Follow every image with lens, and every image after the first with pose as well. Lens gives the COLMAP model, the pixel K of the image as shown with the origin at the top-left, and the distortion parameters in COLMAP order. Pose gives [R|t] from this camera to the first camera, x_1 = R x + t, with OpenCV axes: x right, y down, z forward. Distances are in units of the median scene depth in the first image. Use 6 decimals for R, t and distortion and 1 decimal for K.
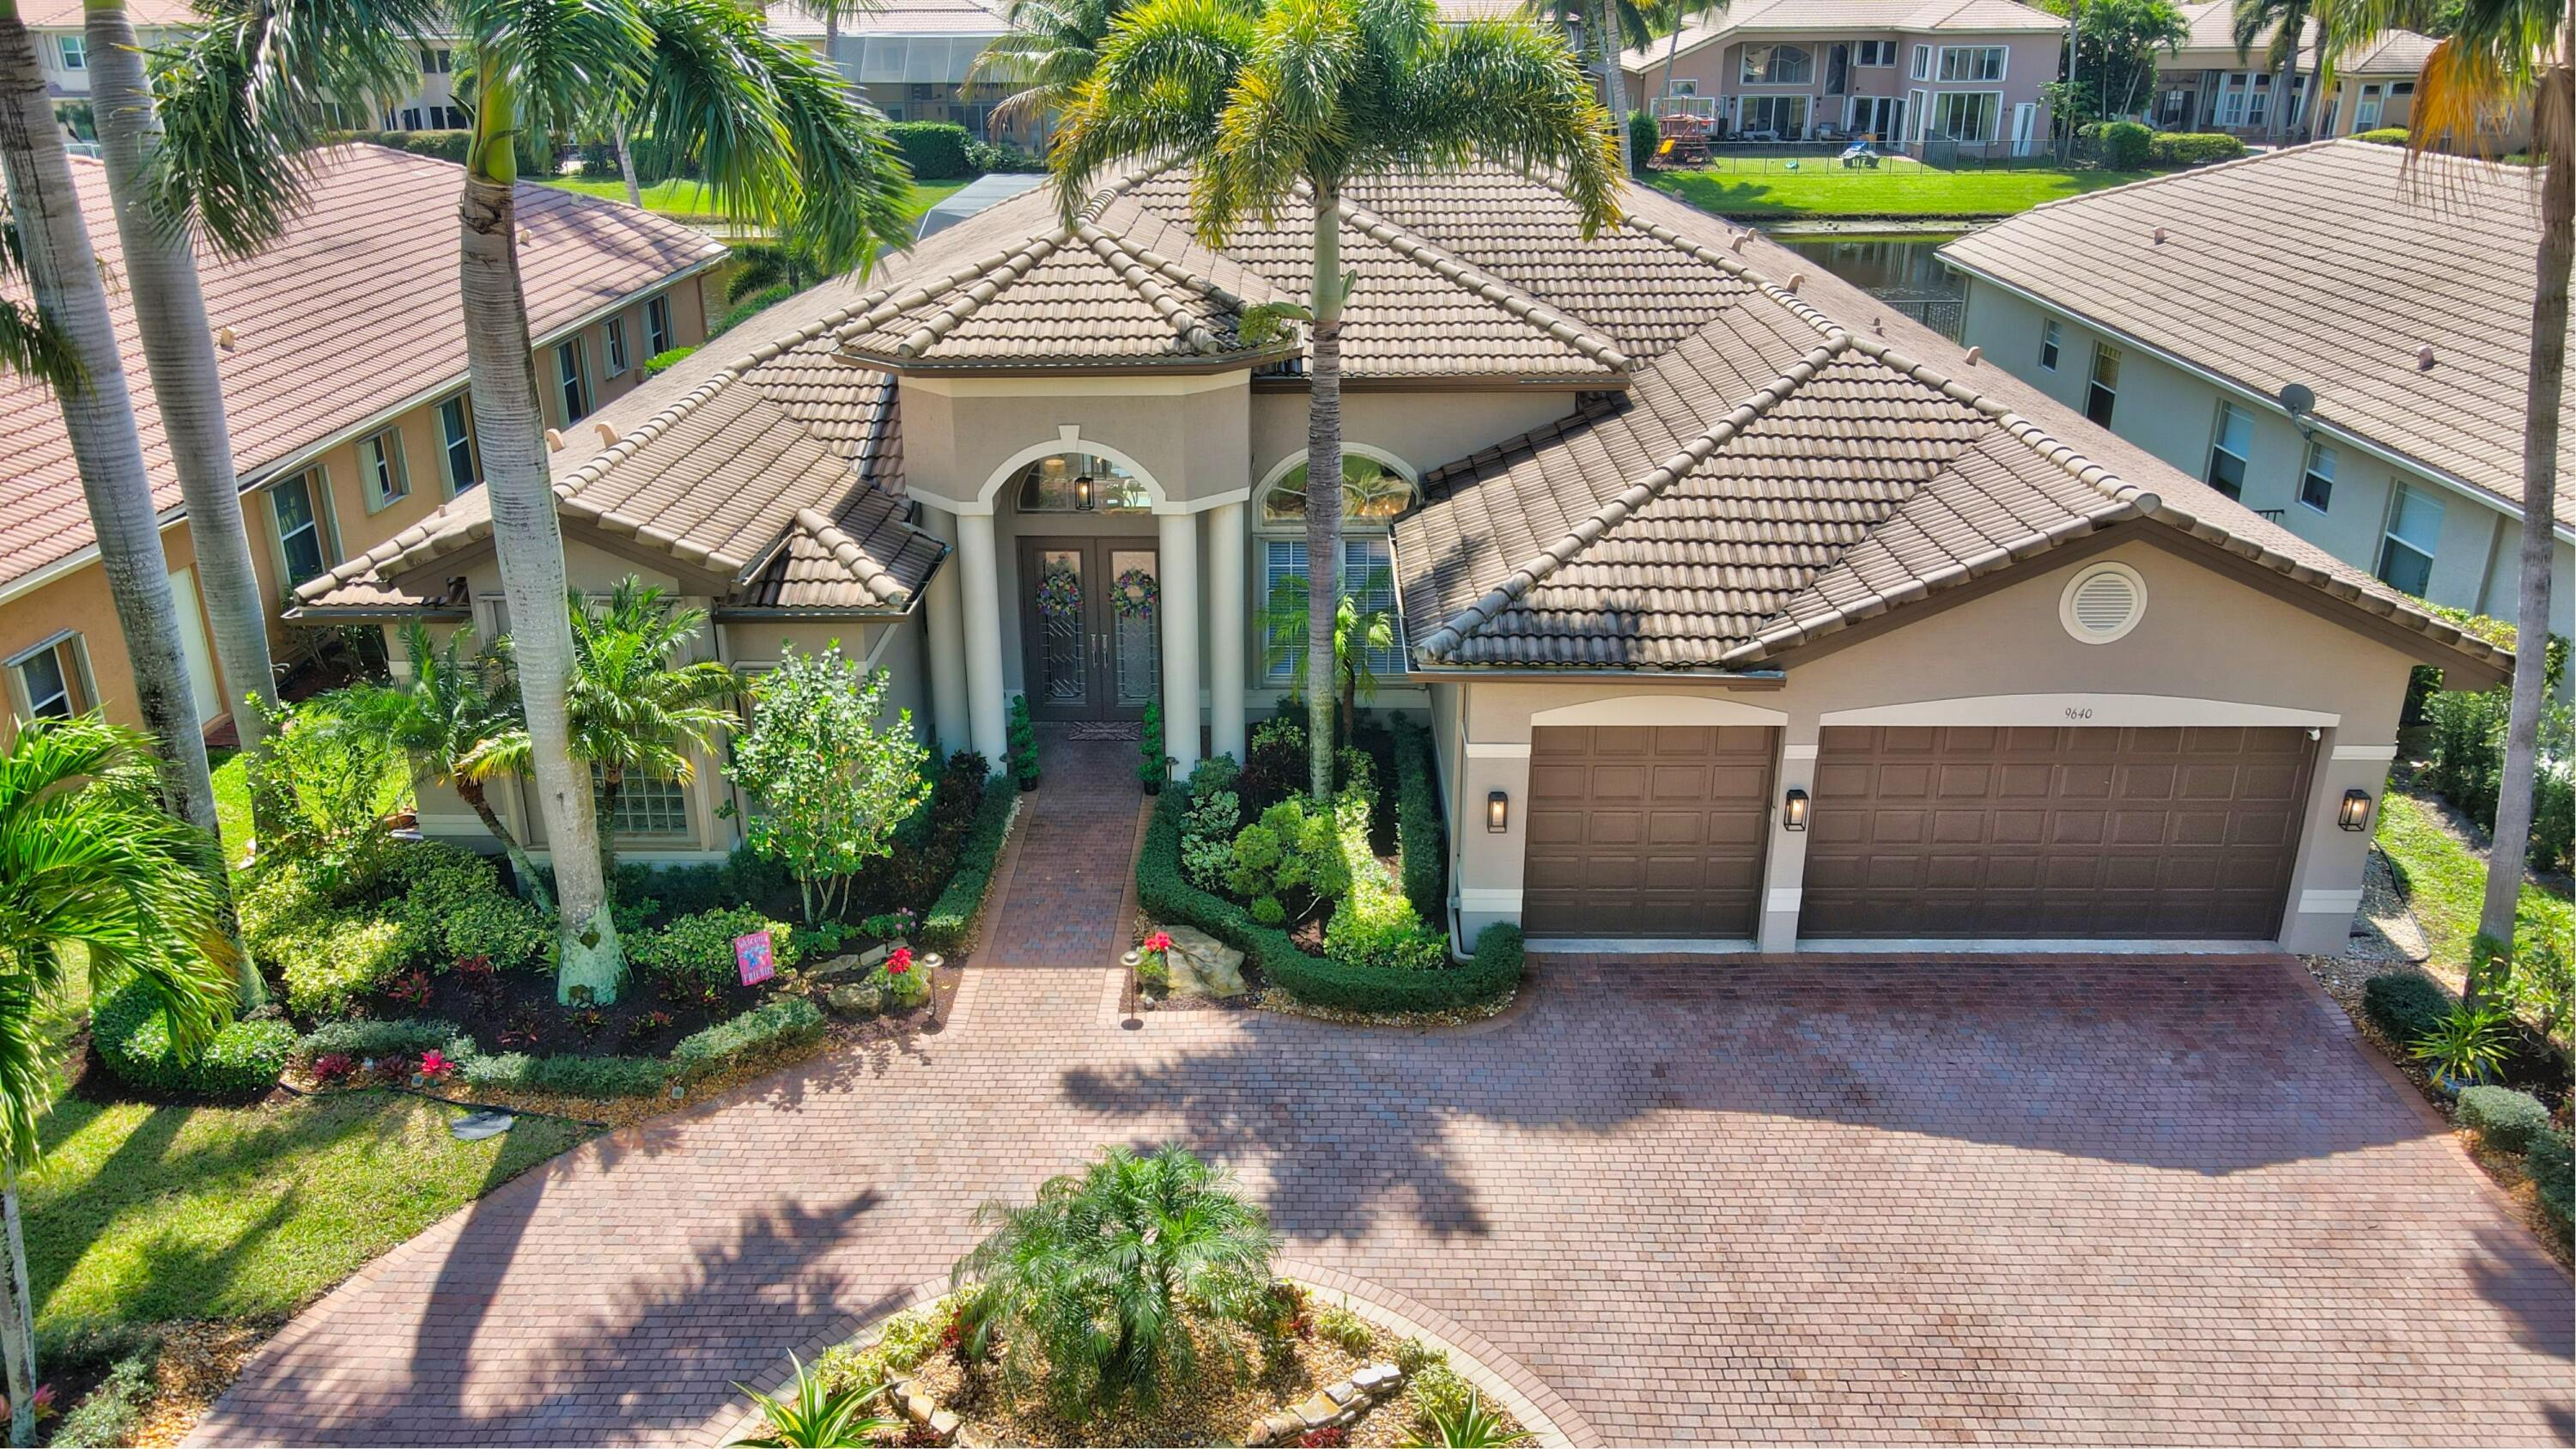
lens RADIAL K [[1904.7, 0, 1288.0], [0, 1904.7, 724.5], [0, 0, 1]] dist [-0.009294, 0.038134]
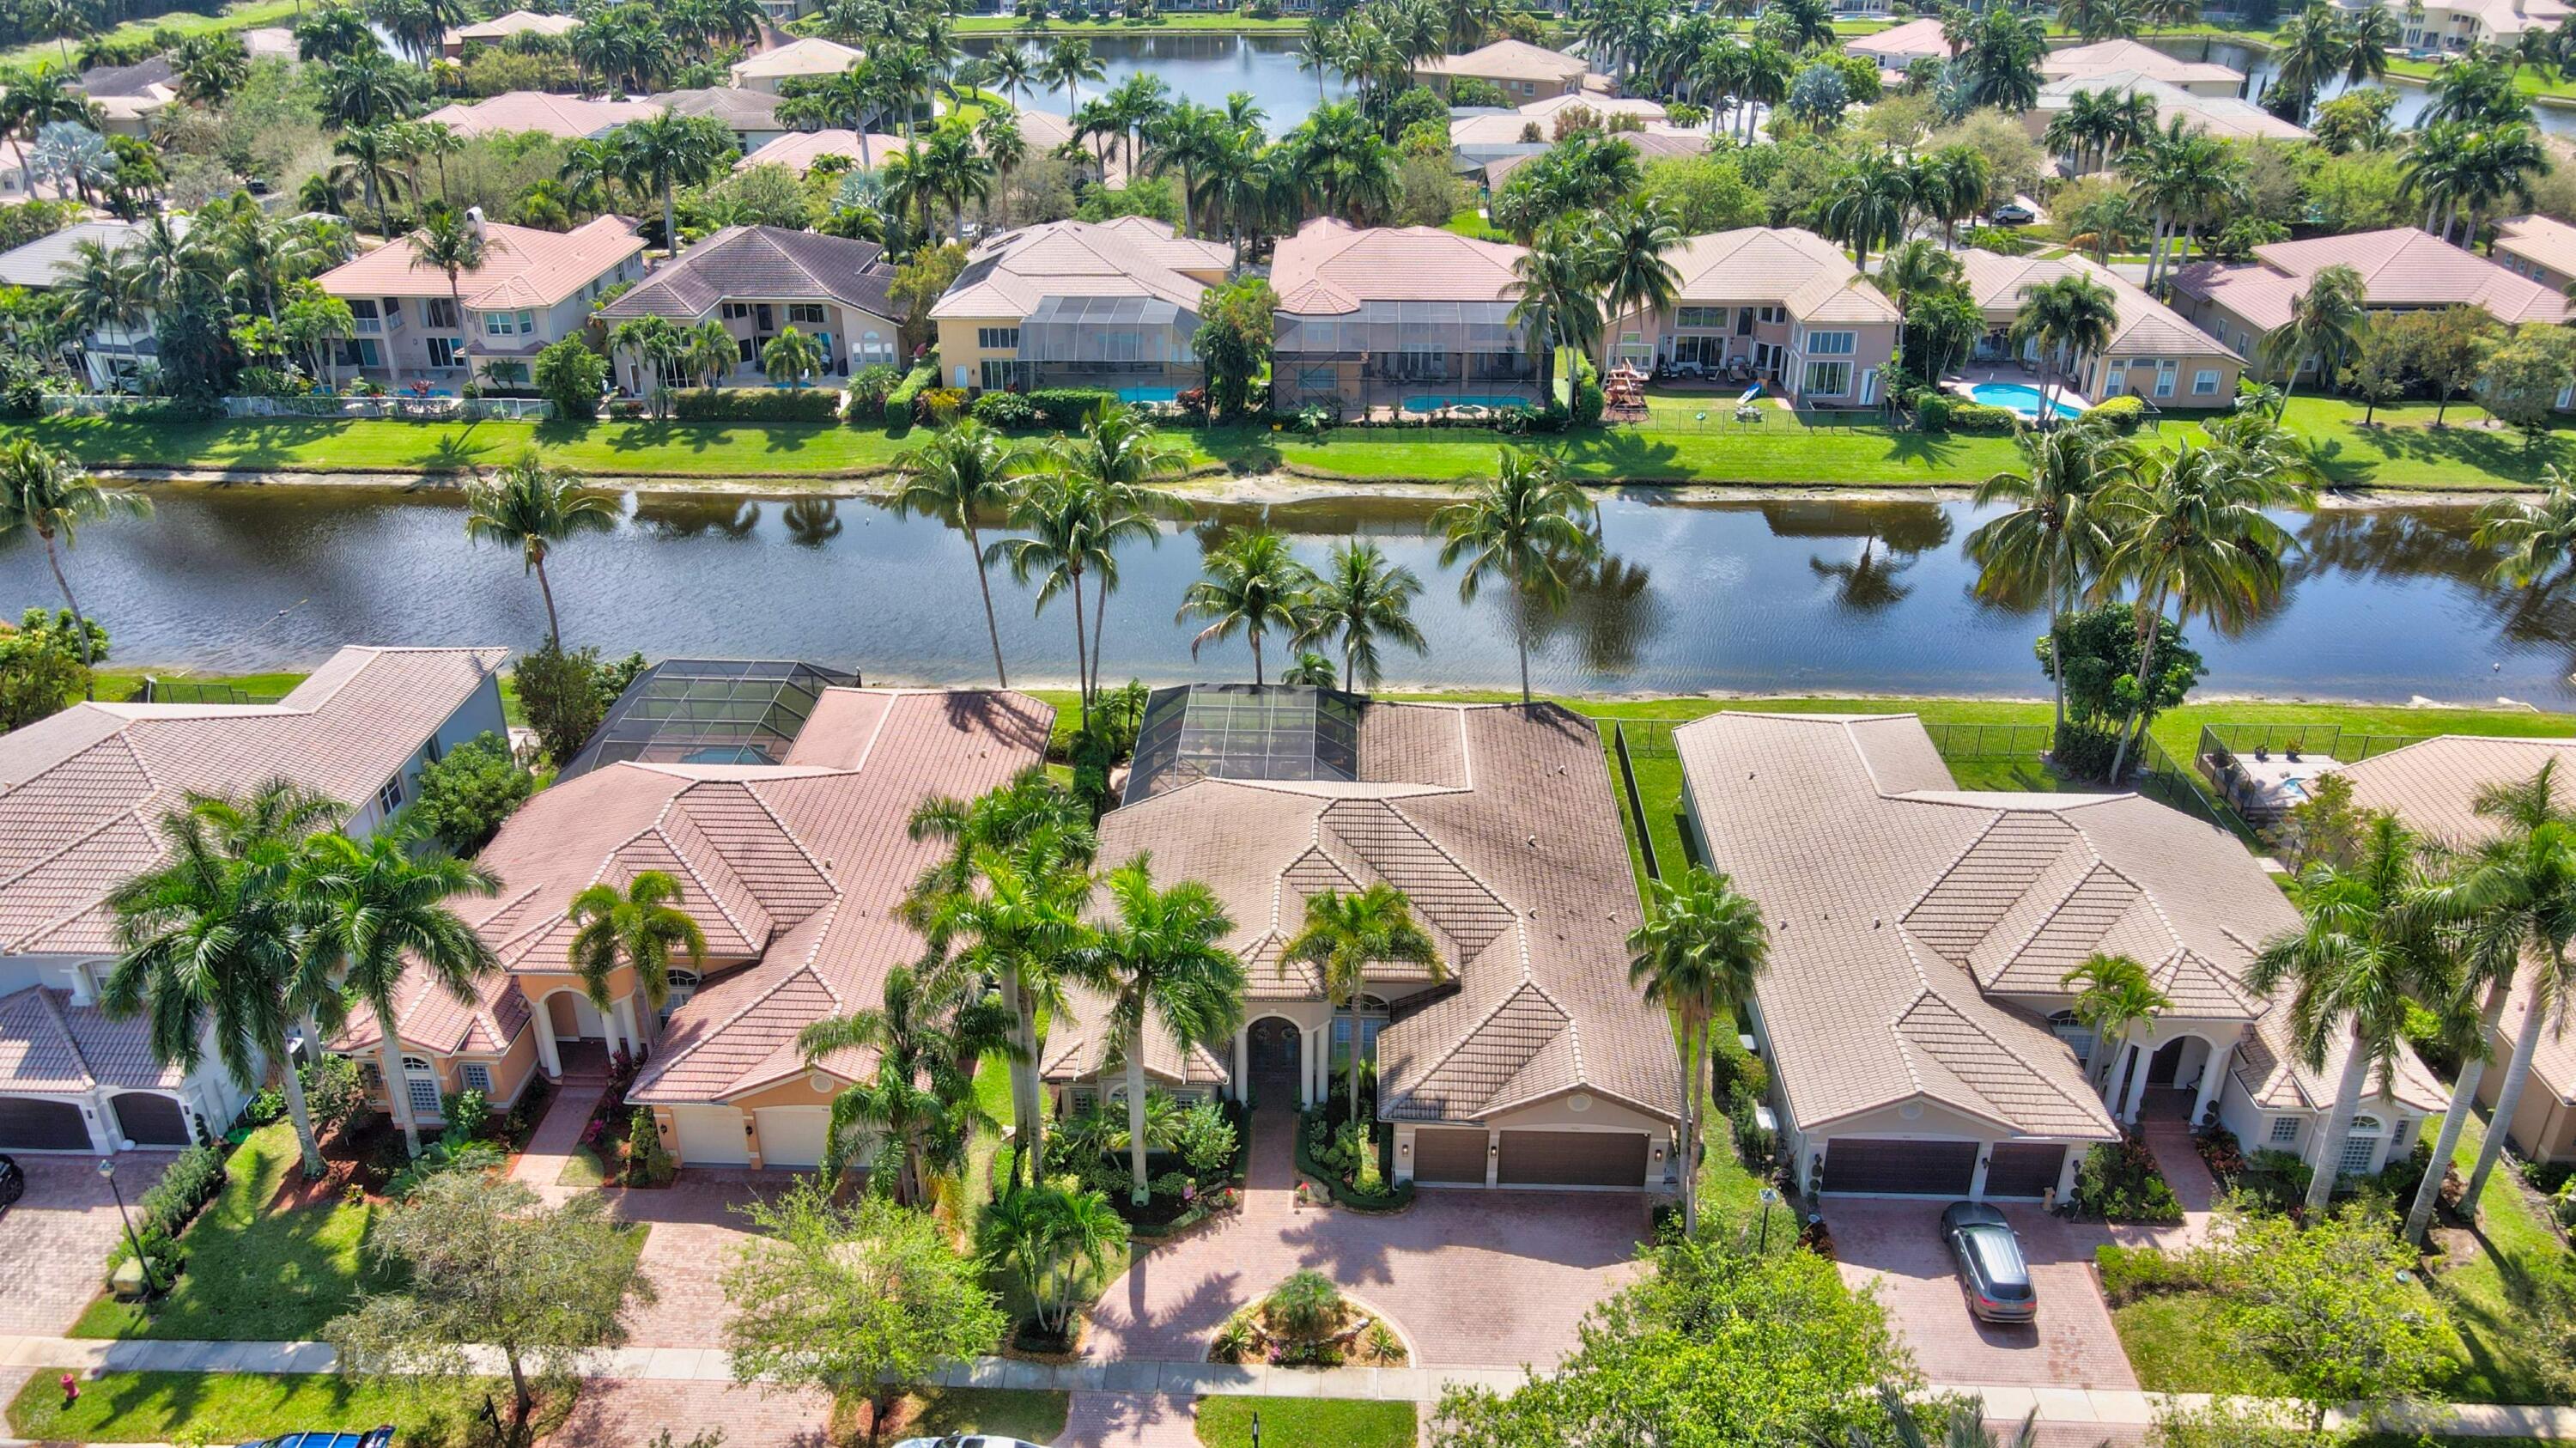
lens RADIAL K [[1904.6, 0, 1288.0], [0, 1904.6, 724.0], [0, 0, 1]] dist [-0.009294, 0.038134]
pose [[0.999655, 0.013159, -0.022751, -0.030977], [-0.011053, 0.995848, 0.090356, -1.012823], [0.023845, -0.090074, 0.995650, -2.304676]]
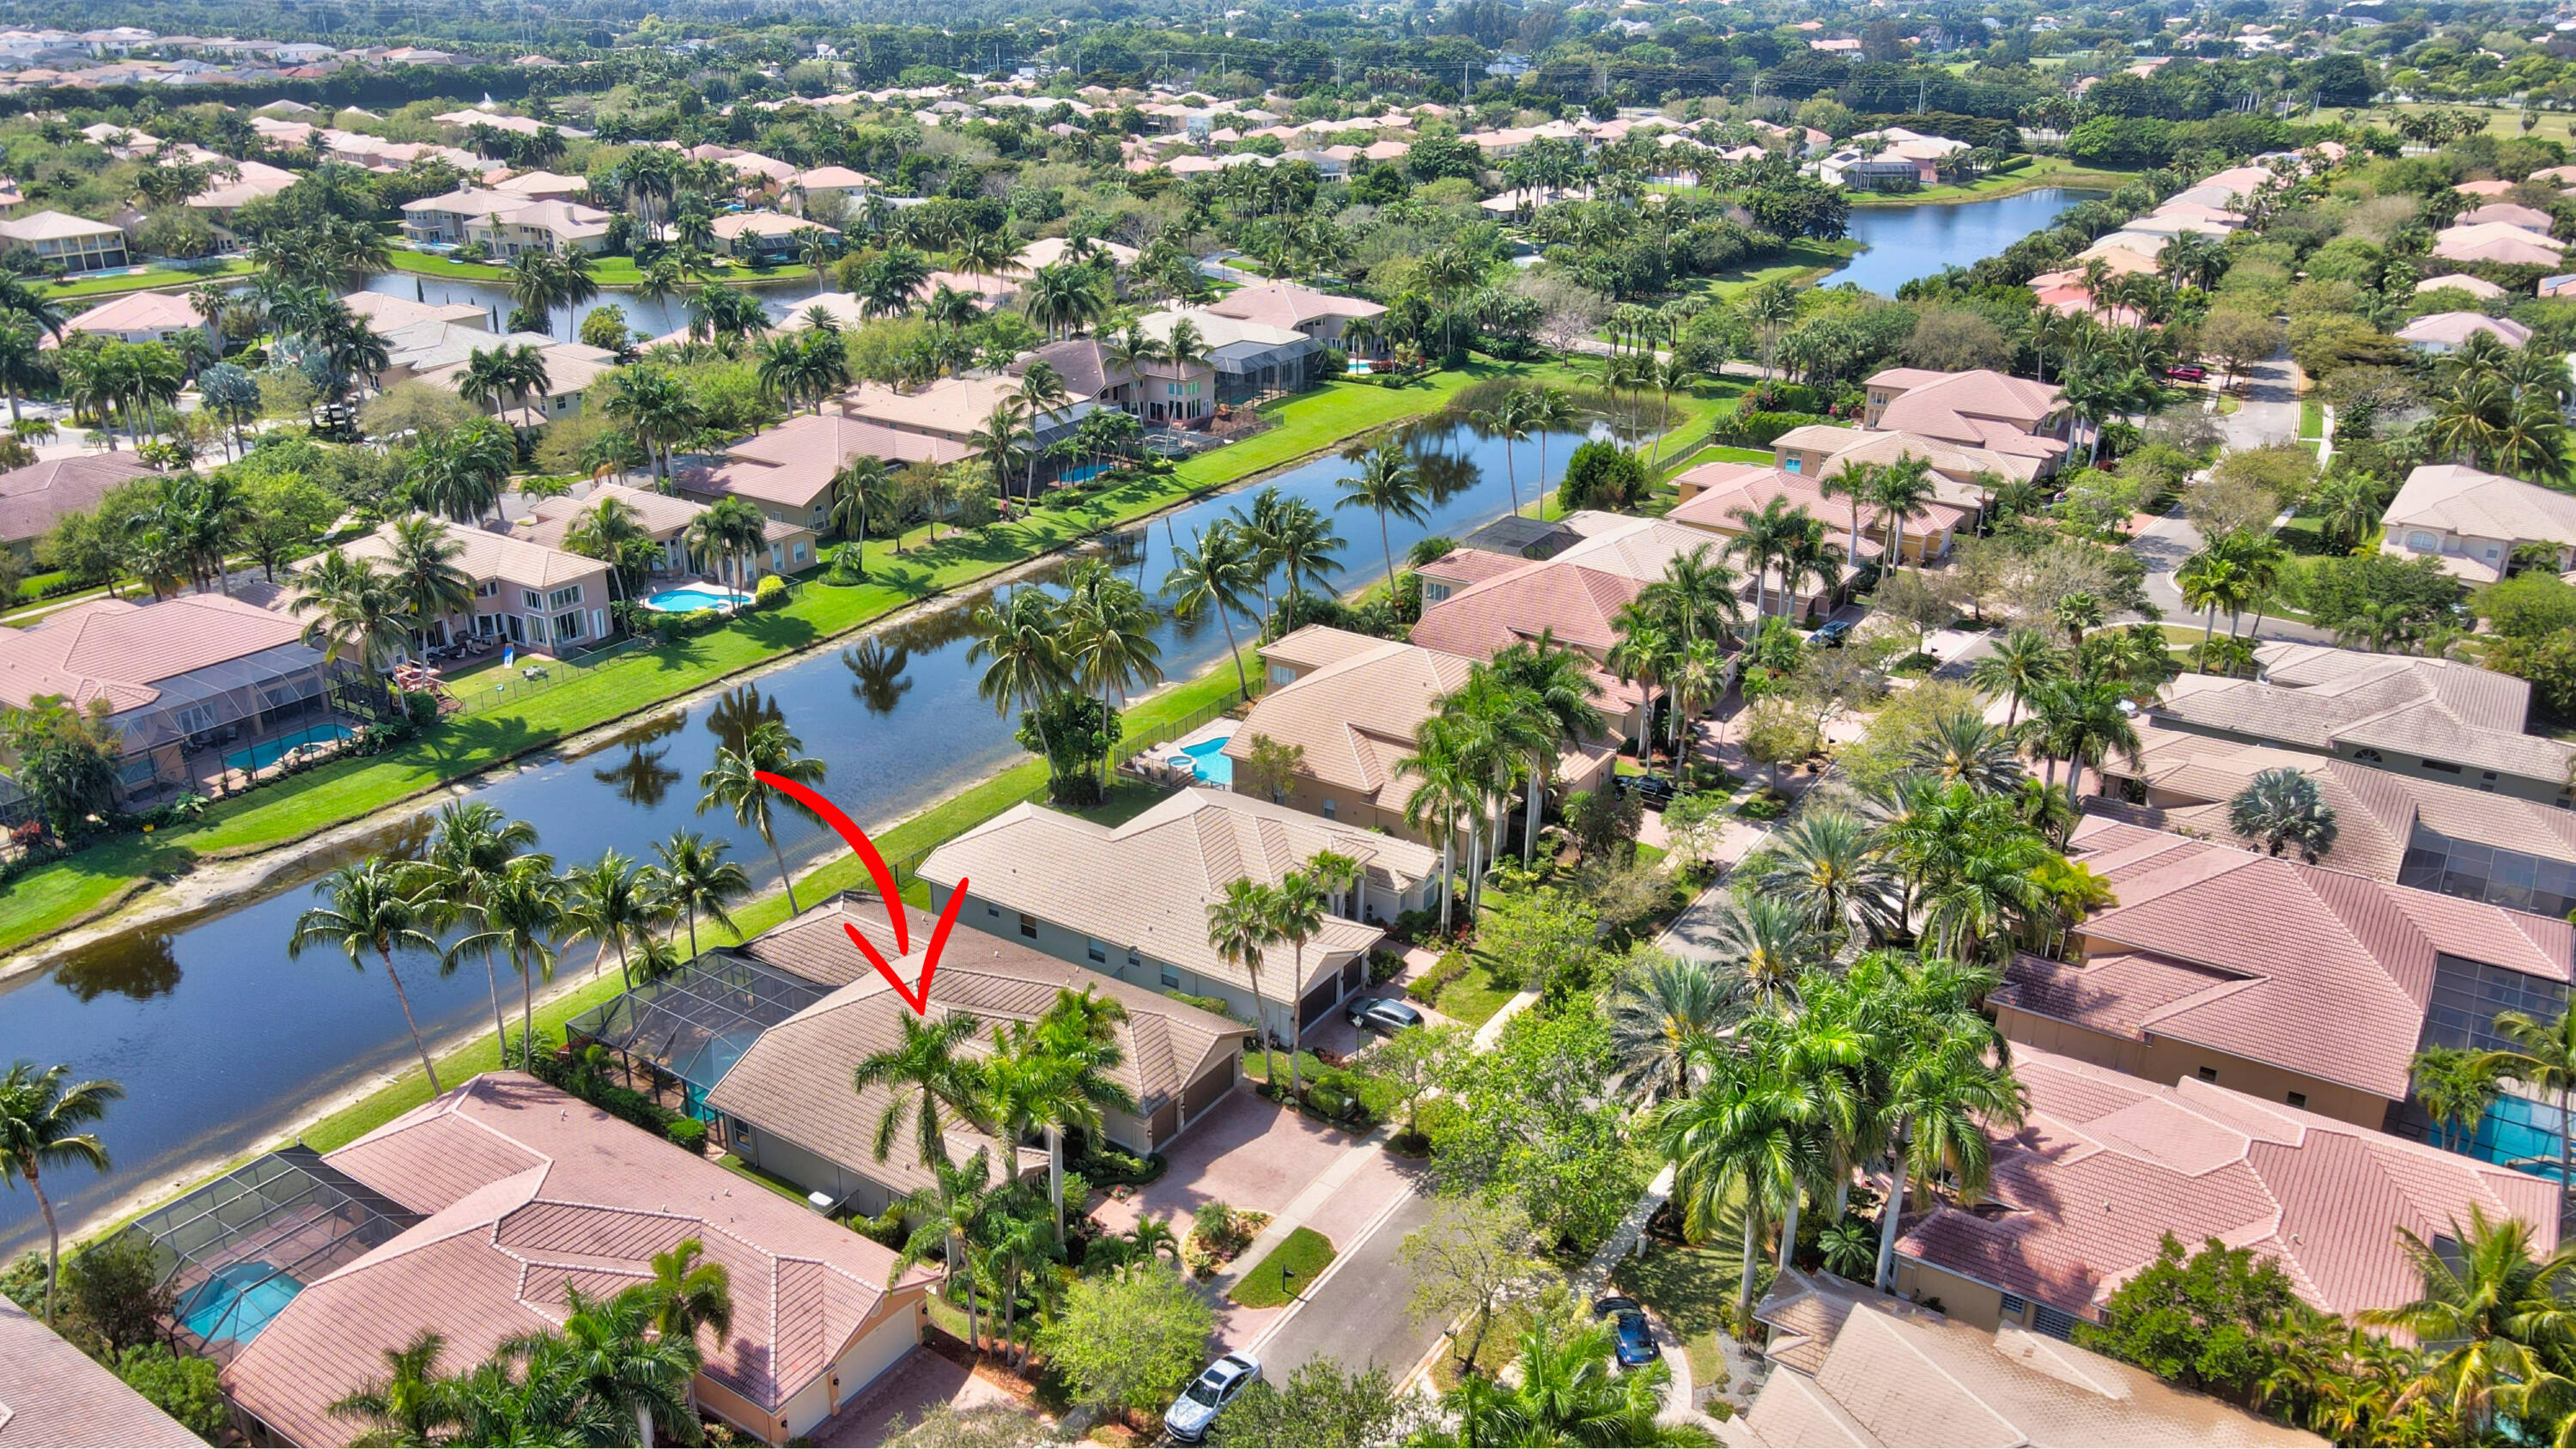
lens RADIAL K [[1904.7, 0, 1288.0], [0, 1904.7, 724.5], [0, 0, 1]] dist [-0.009294, 0.038134]
pose [[0.537337, -0.310522, 0.784120, -3.393372], [0.301613, 0.939014, 0.165174, -1.737851], [-0.787590, 0.147747, 0.598225, -2.545086]]
